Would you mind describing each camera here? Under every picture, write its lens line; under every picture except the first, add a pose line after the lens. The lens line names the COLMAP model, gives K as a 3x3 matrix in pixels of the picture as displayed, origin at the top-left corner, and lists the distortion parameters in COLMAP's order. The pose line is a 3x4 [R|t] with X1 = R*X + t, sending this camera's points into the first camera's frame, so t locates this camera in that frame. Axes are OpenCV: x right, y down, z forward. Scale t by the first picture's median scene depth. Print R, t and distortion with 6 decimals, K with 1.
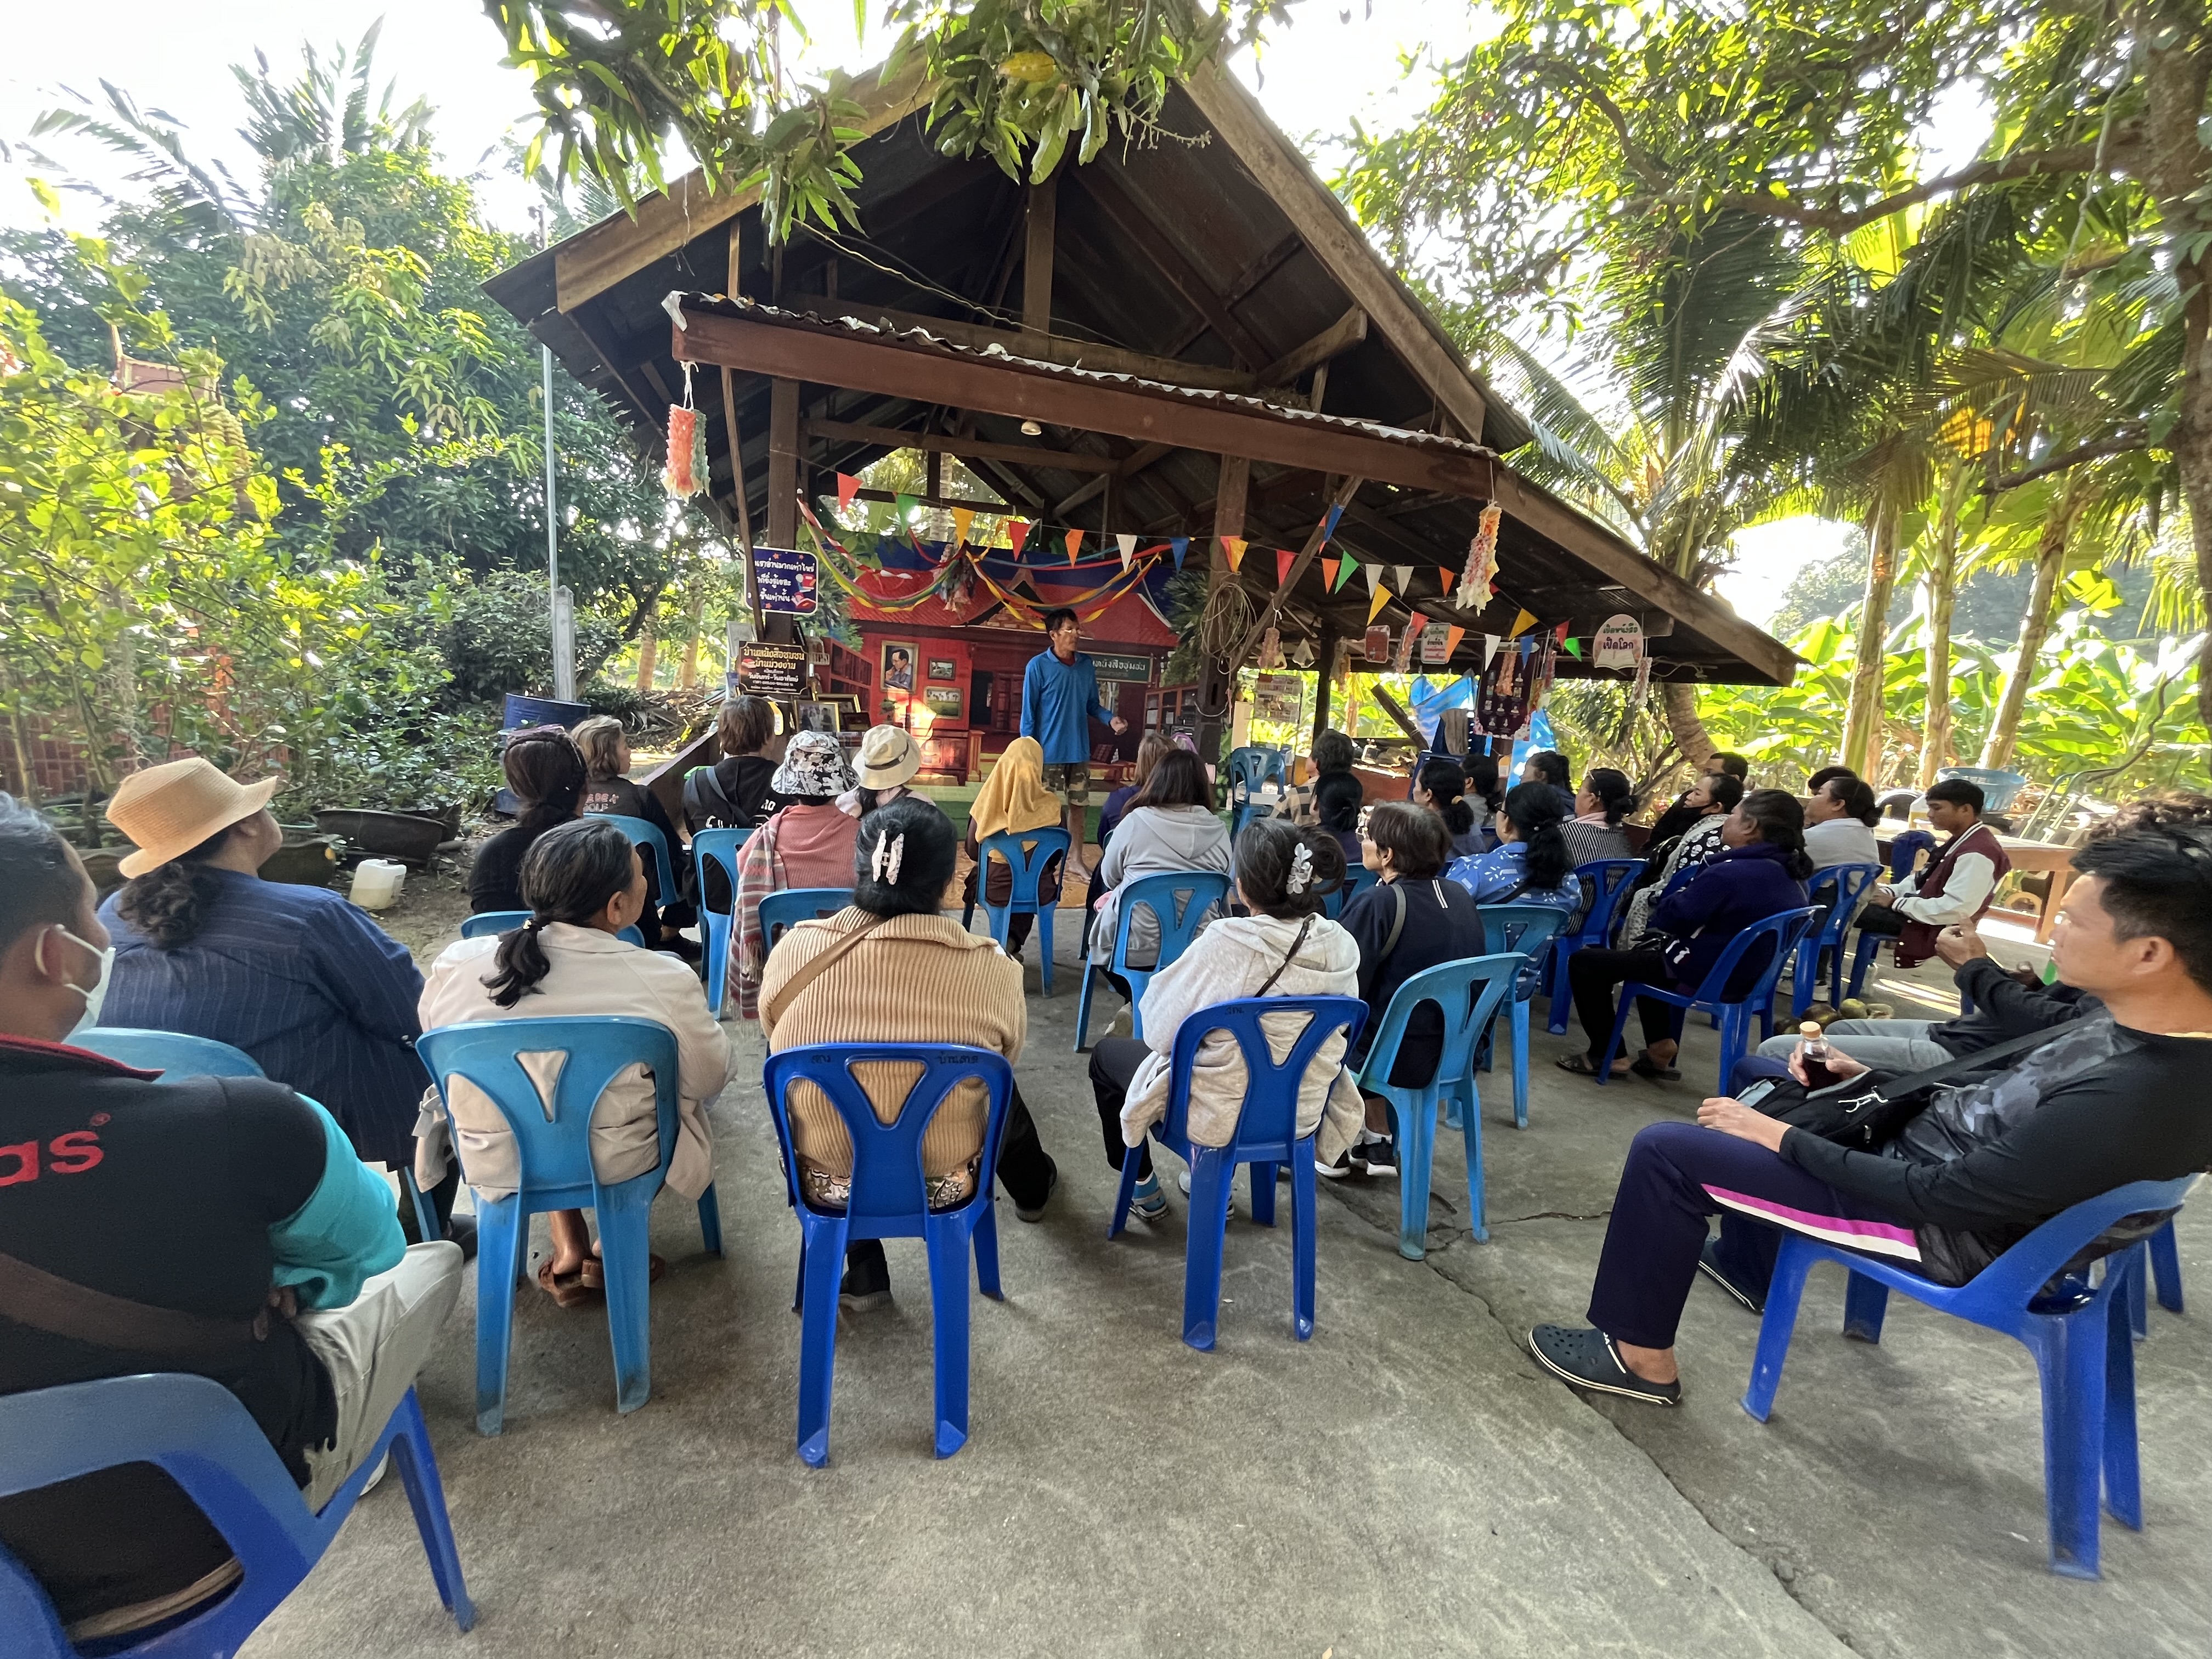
lens RADIAL K [[888.1, 0, 1105.9], [0, 888.1, 833.4], [0, 0, 1]] dist [-0.002719, -0.000604]
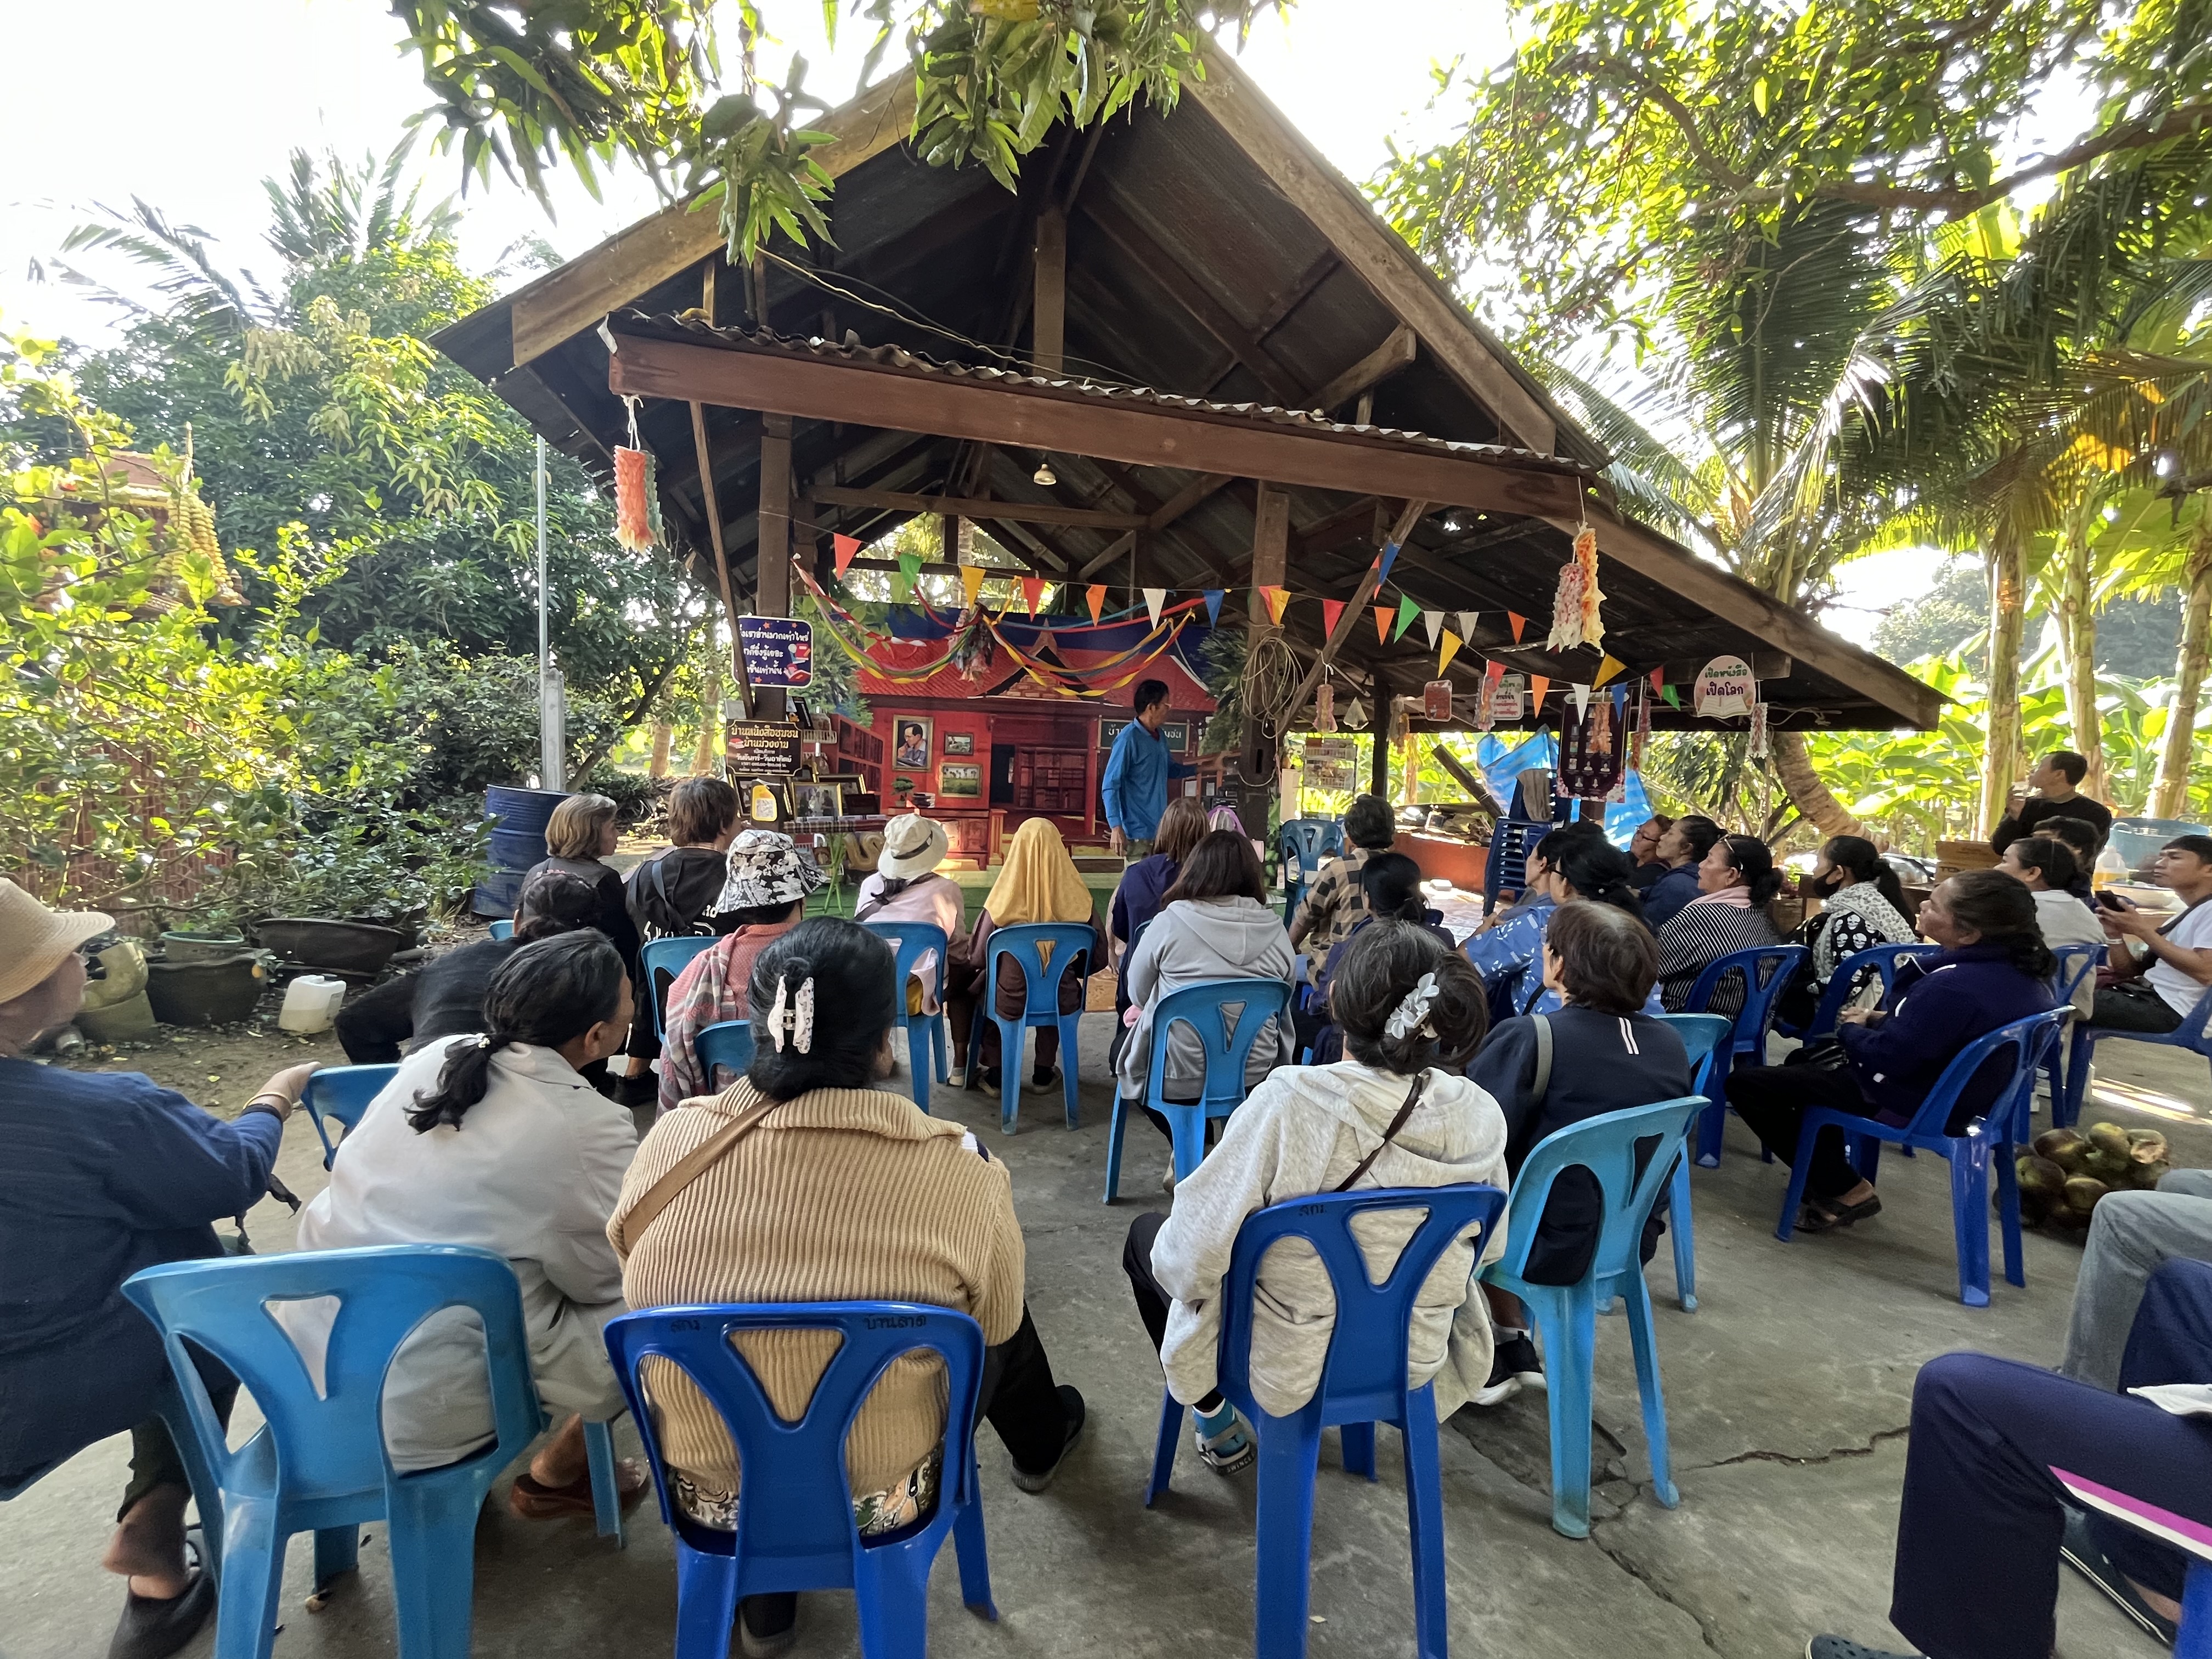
lens RADIAL K [[937.9, 0, 1106.0], [0, 937.9, 832.1], [0, 0, 1]] dist [-0.004662, 0.000937]
pose [[0.998726, -0.028370, -0.041731, 0.006644], [0.024694, 0.995980, -0.086109, -0.010176], [0.044006, 0.084969, 0.995411, 0.072091]]
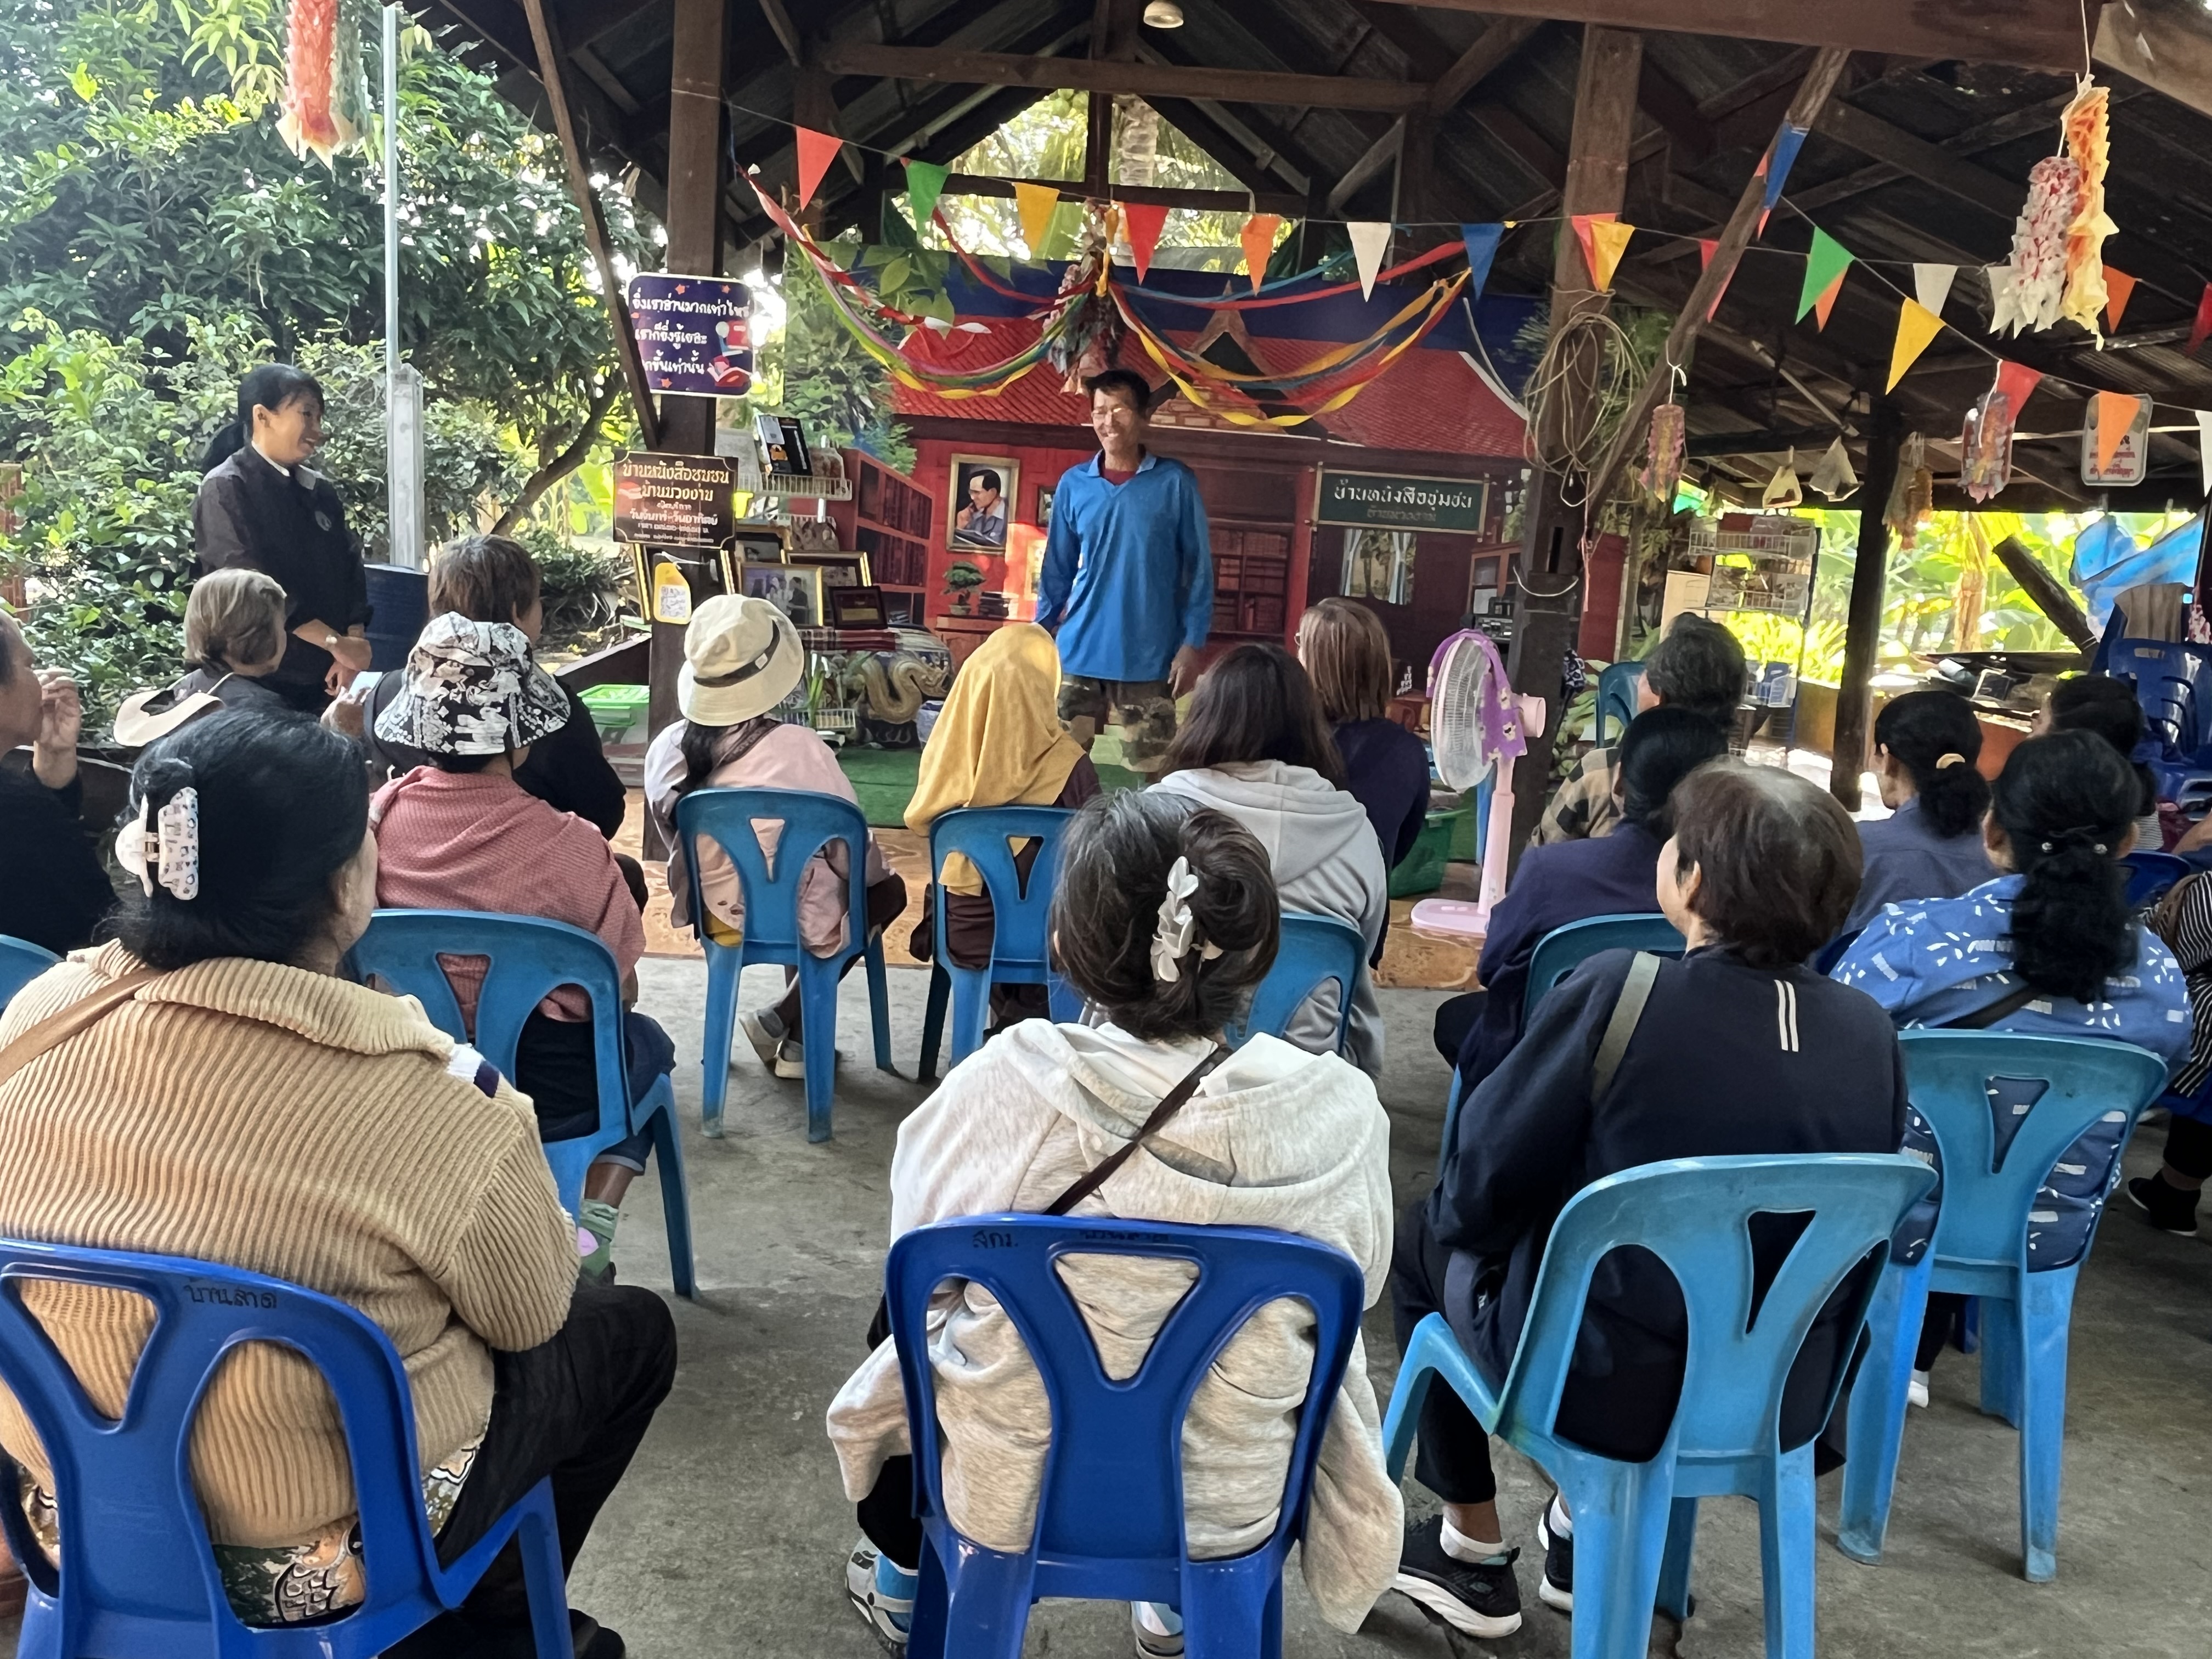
lens RADIAL K [[1683.9, 0, 1109.0], [0, 1683.9, 822.8], [0, 0, 1]] dist [0.011156, -0.023364]
pose [[0.971408, 0.035803, -0.234701, 0.111886], [-0.037270, 0.999304, -0.001816, 0.000173], [0.234473, 0.010512, 0.972066, 0.069400]]
